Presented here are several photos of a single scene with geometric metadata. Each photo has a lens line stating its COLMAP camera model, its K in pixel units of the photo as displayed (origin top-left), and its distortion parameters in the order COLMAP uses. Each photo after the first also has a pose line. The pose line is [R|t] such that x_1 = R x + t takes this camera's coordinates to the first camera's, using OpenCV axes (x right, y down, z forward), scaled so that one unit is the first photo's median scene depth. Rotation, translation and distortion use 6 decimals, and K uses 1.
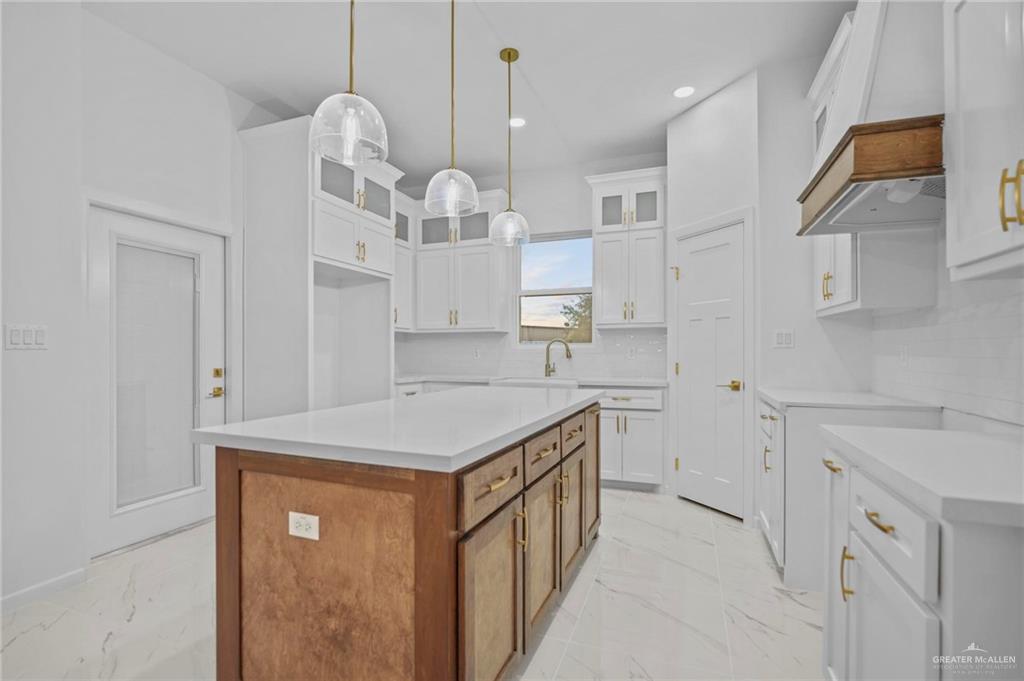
lens RADIAL K [[478.8, 0, 509.4], [0, 478.8, 350.0], [0, 0, 1]] dist [-0.002473, -0.000109]
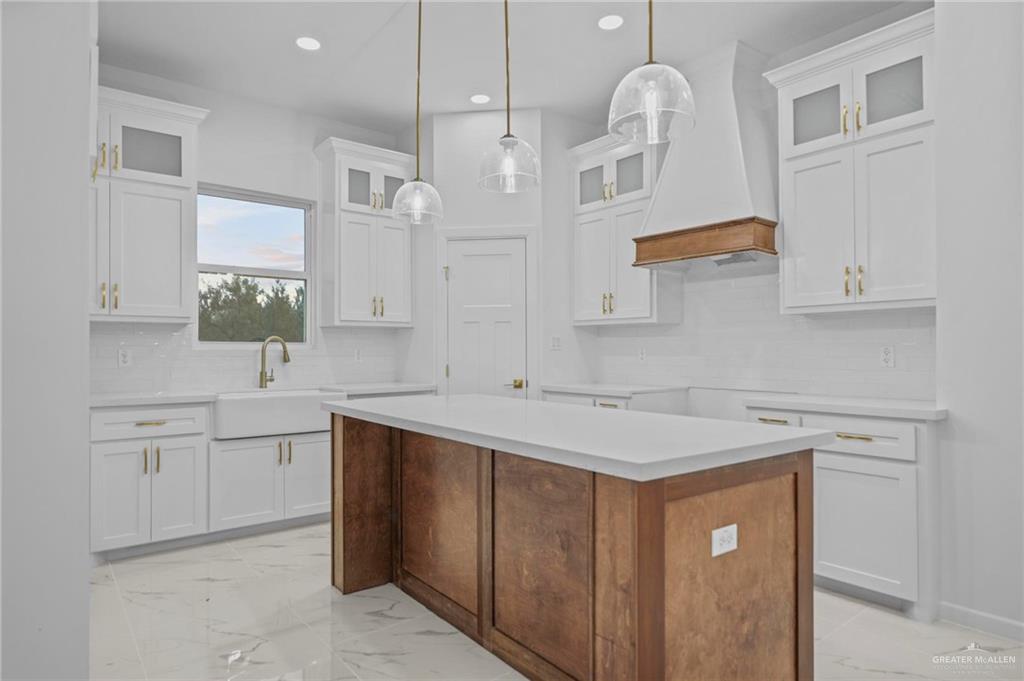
lens RADIAL K [[581.6, 0, 510.4], [0, 581.6, 337.9], [0, 0, 1]] dist [0.003113, 0.000021]
pose [[0.512061, 0.020134, 0.858713, -0.768255], [0.001504, 0.999703, -0.024337, 0.000682], [-0.858948, 0.013753, 0.511878, 0.365744]]
